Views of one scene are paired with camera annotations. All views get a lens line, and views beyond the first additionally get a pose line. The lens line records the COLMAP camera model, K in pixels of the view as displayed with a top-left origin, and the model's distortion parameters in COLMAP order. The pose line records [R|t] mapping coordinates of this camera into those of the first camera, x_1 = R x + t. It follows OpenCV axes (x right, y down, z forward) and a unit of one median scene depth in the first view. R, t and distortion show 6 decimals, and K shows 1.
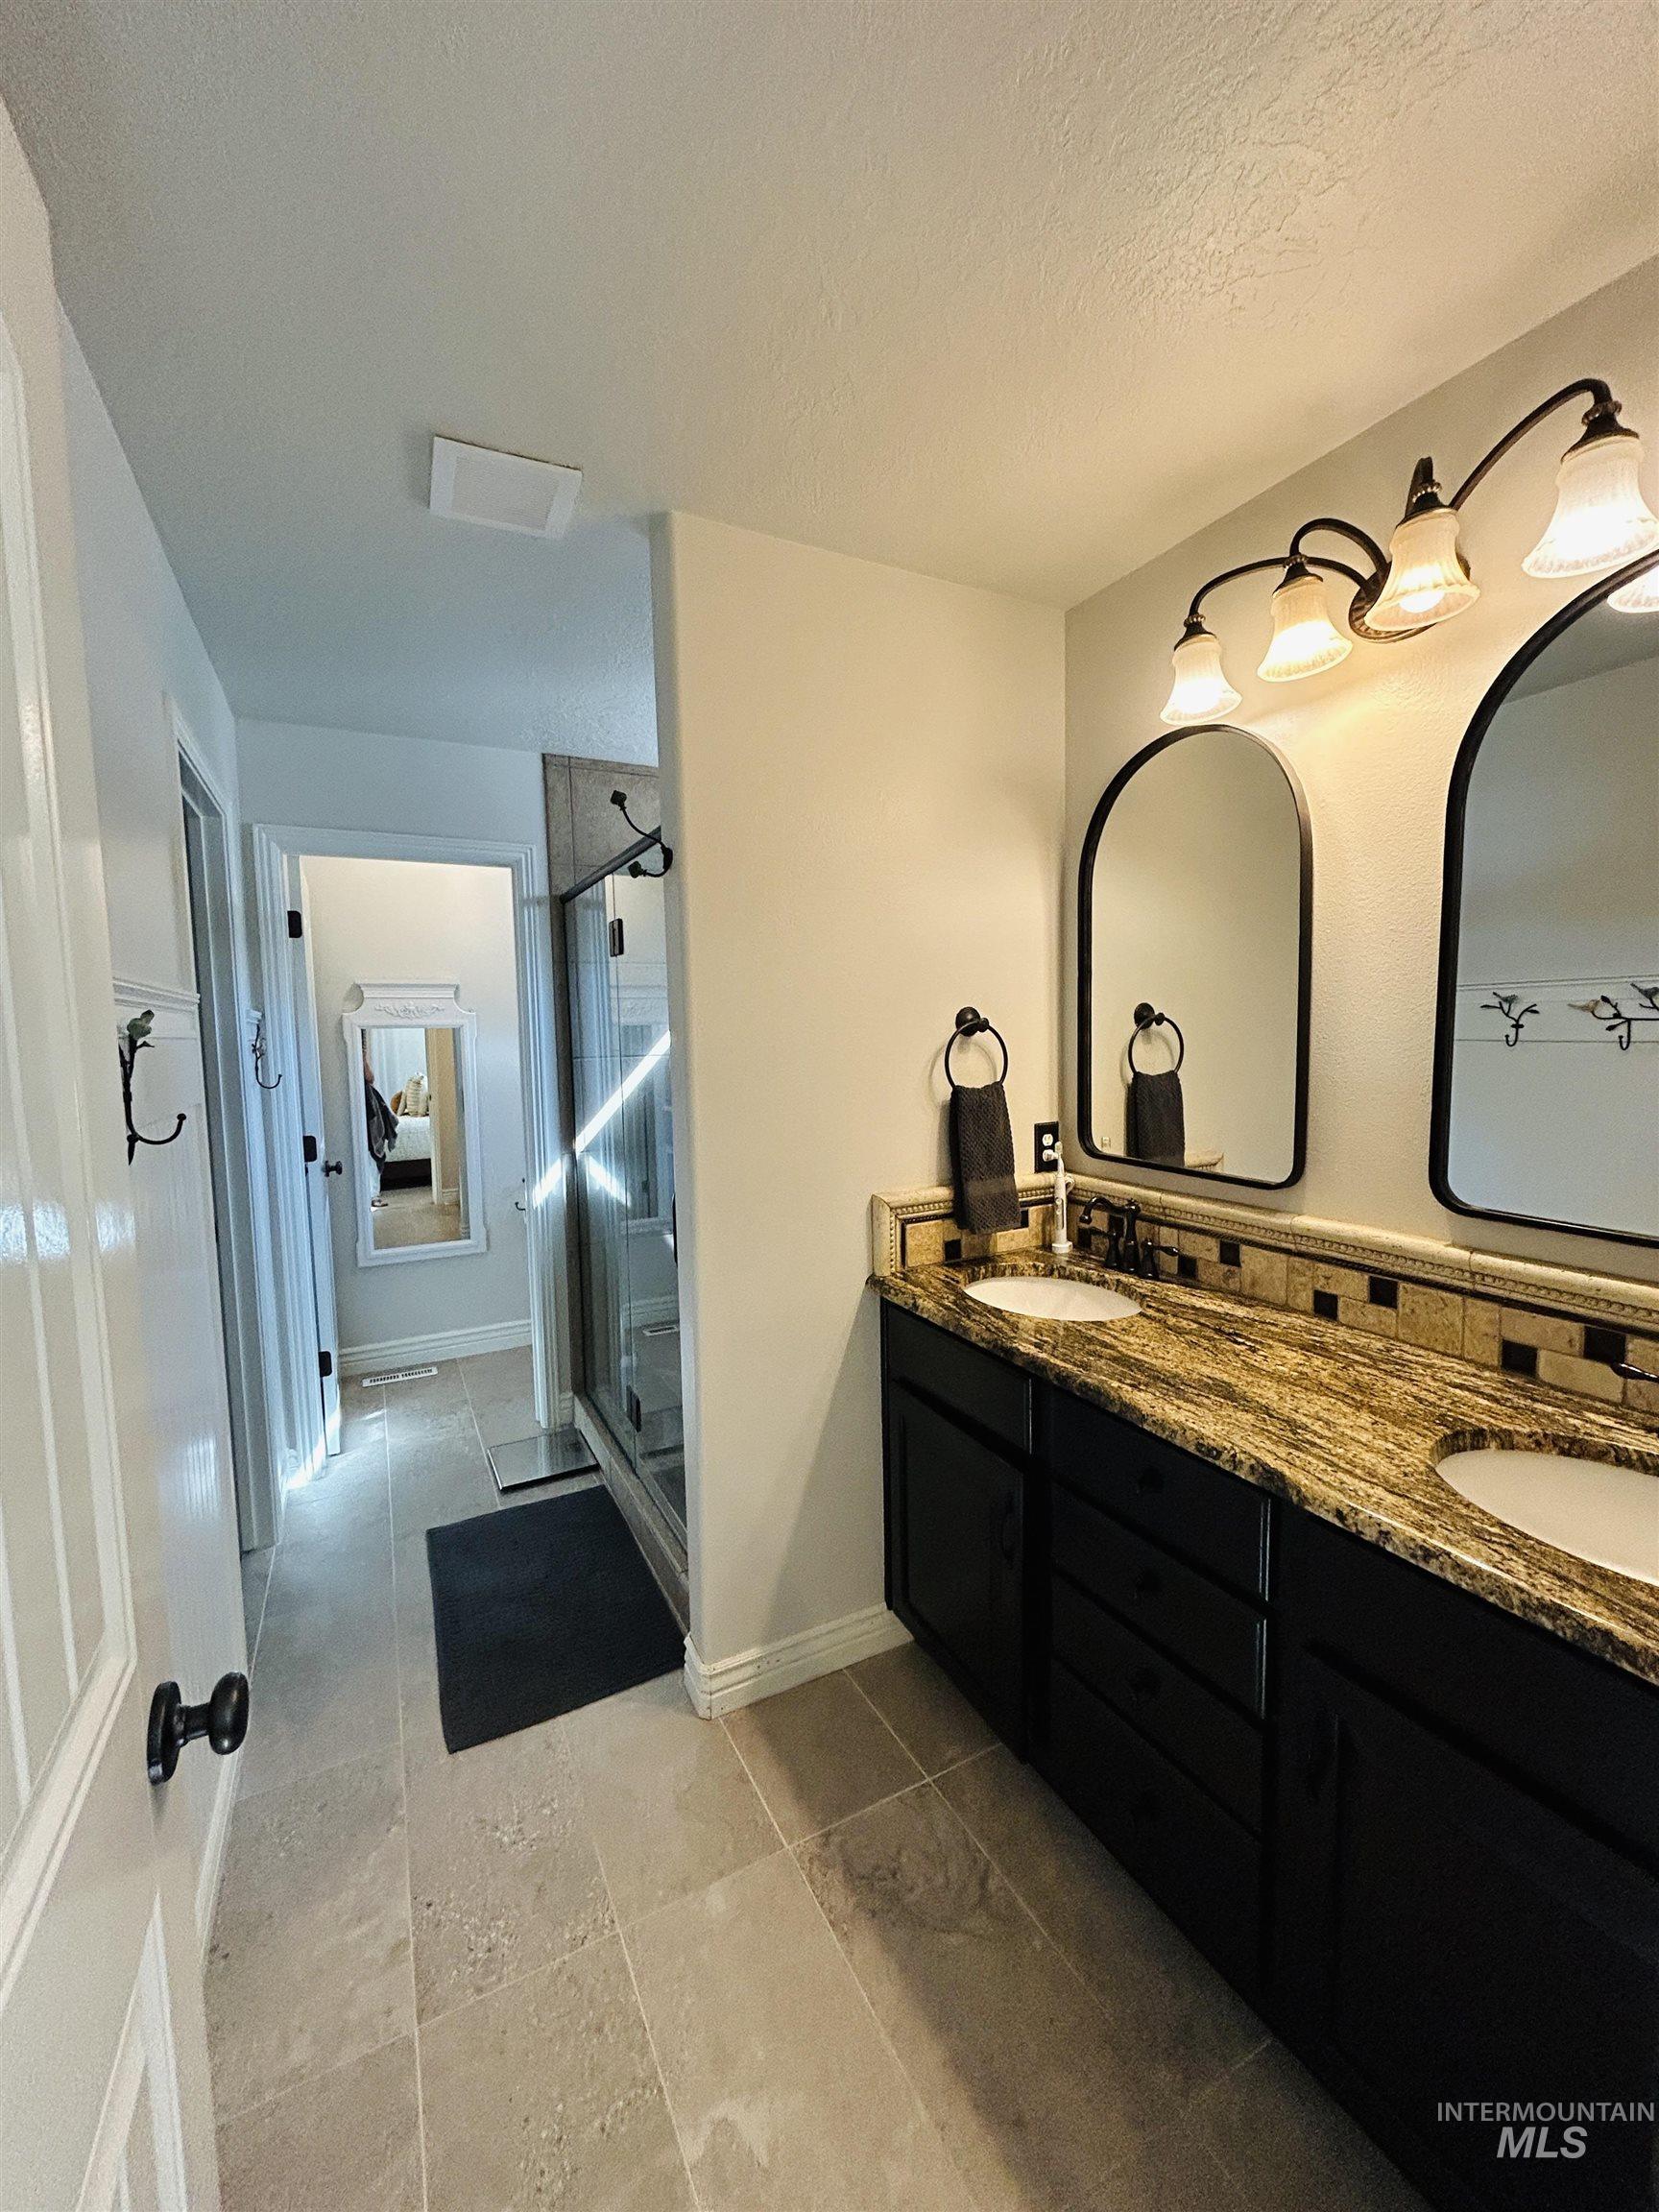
lens RADIAL K [[889.9, 0, 829.3], [0, 889.9, 1104.1], [0, 0, 1]] dist [-0.001492, 0.000173]
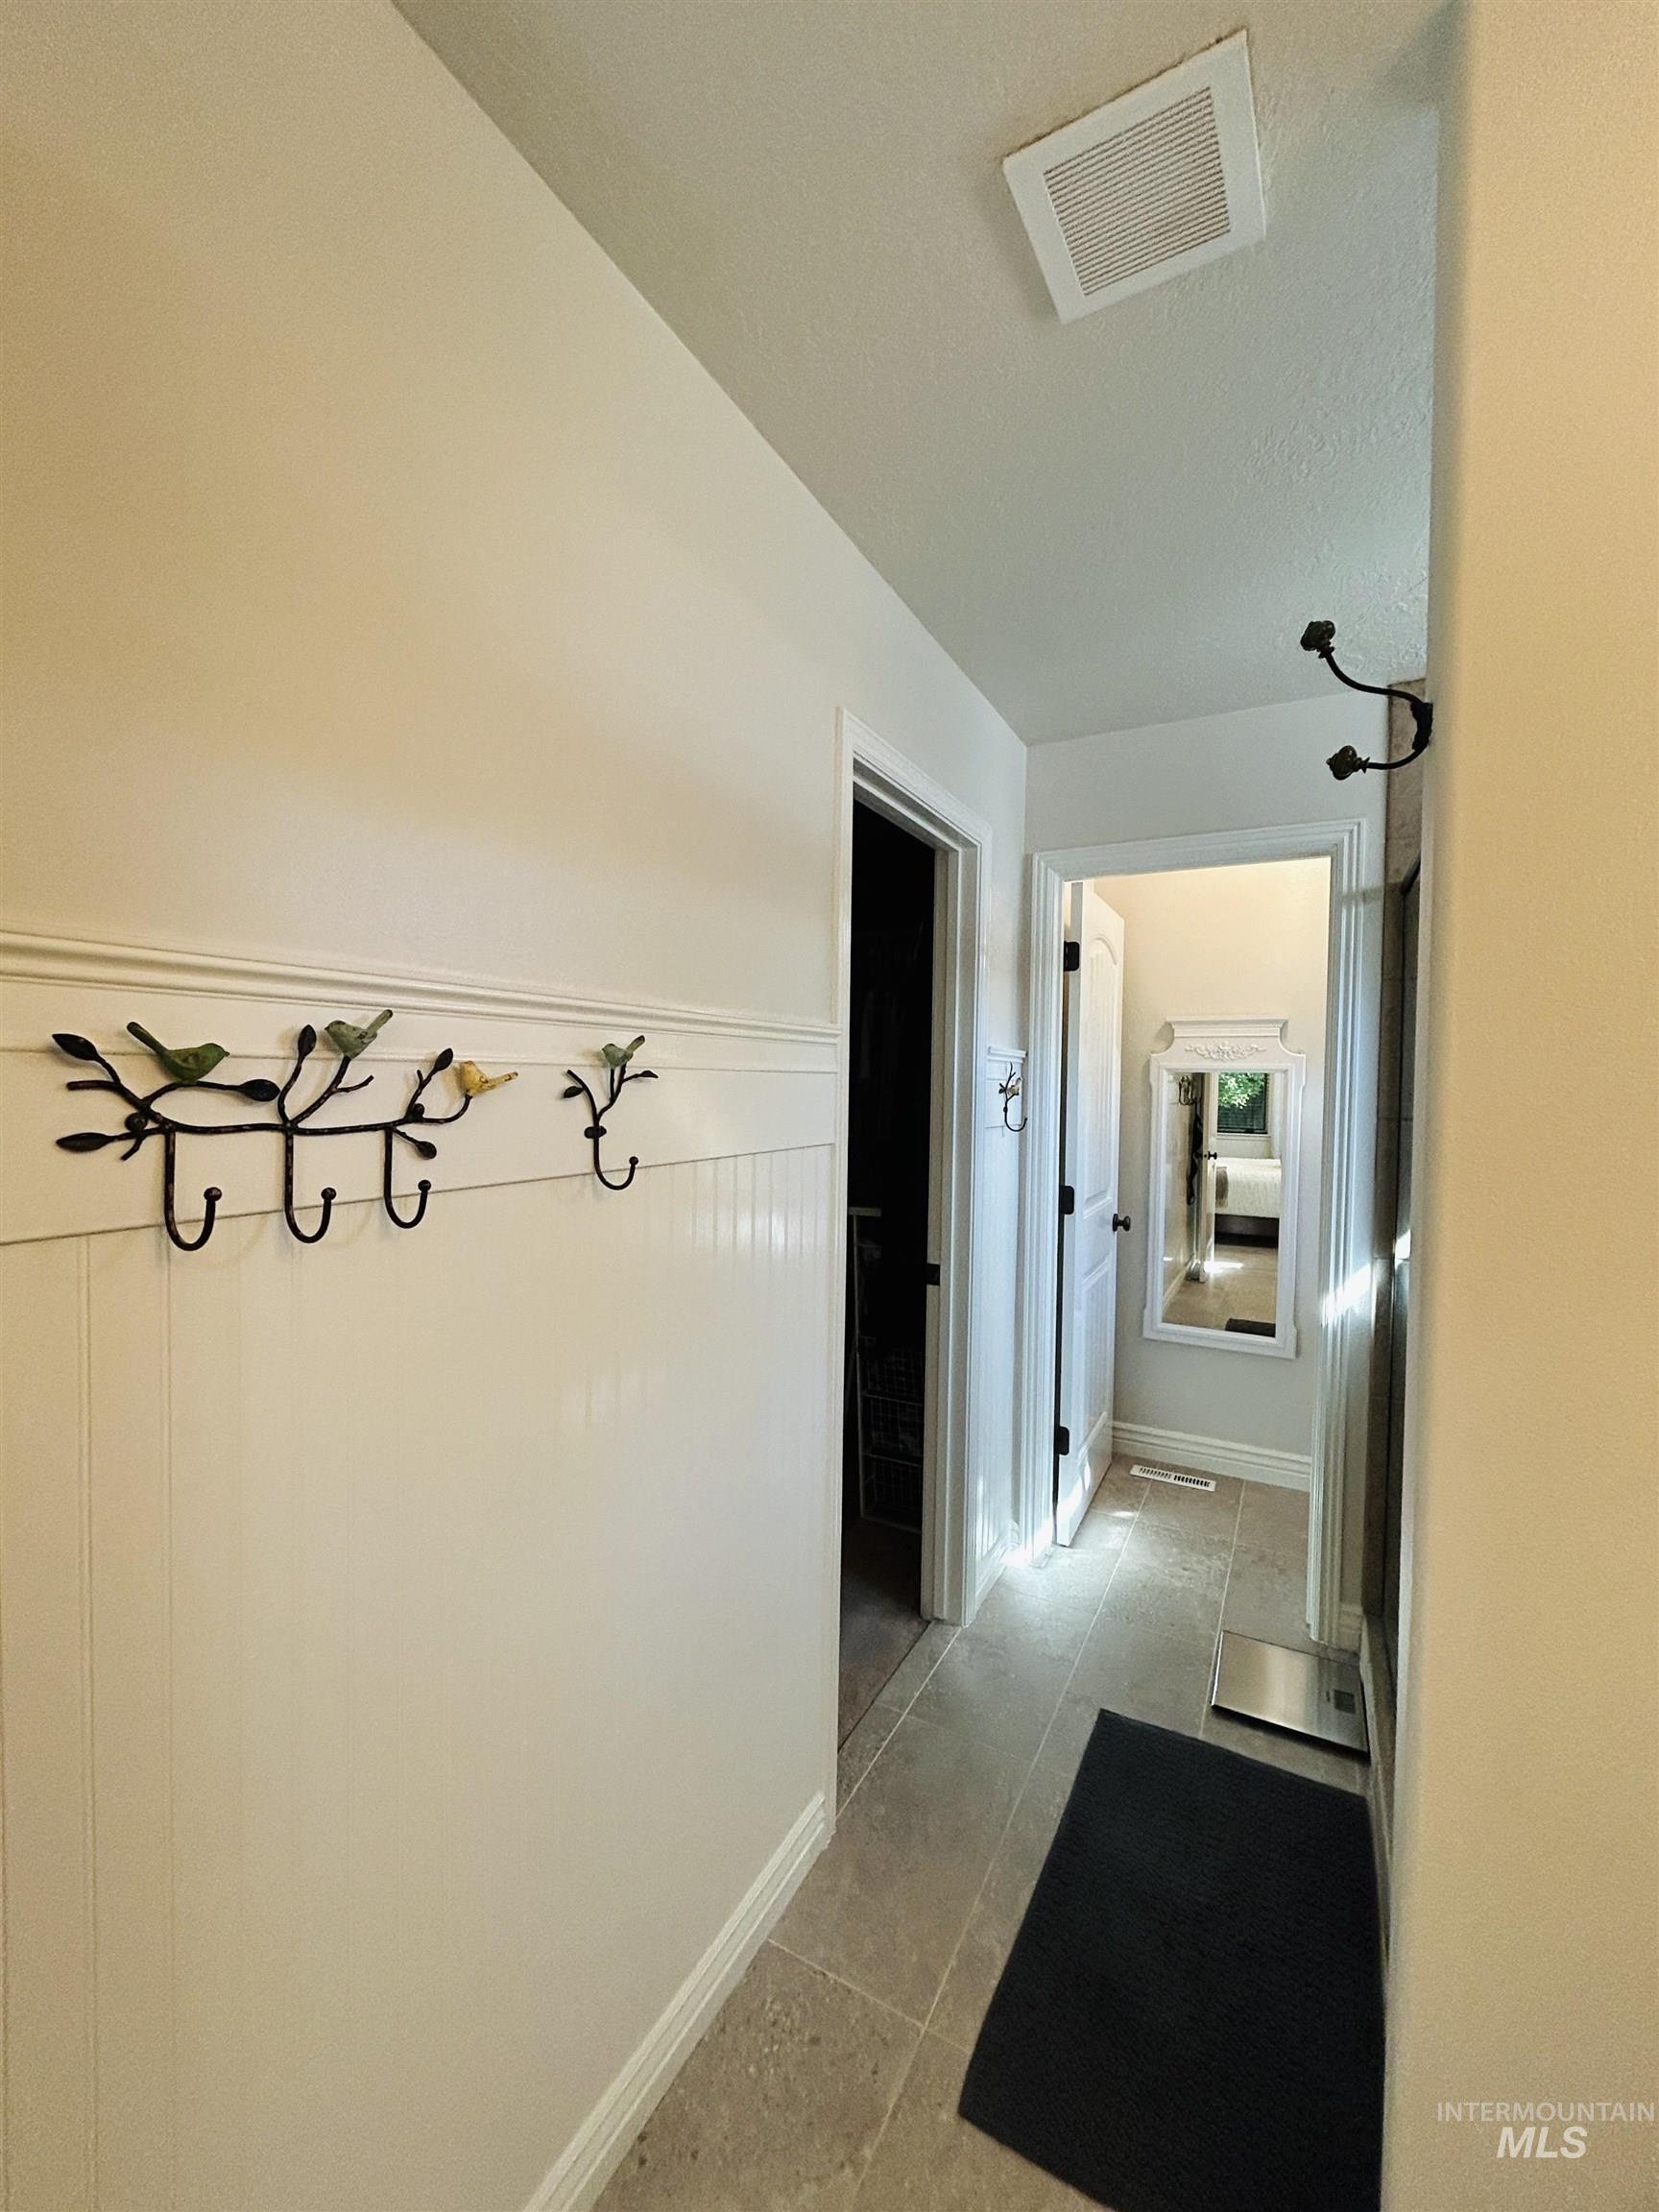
lens RADIAL K [[889.9, 0, 837.6], [0, 889.9, 1105.6], [0, 0, 1]] dist [-0.001492, 0.000173]
pose [[0.563795, 0.049714, -0.824417, 0.028319], [-0.092090, 0.995746, -0.002932, -0.020921], [0.820765, 0.077573, 0.565975, 0.267703]]
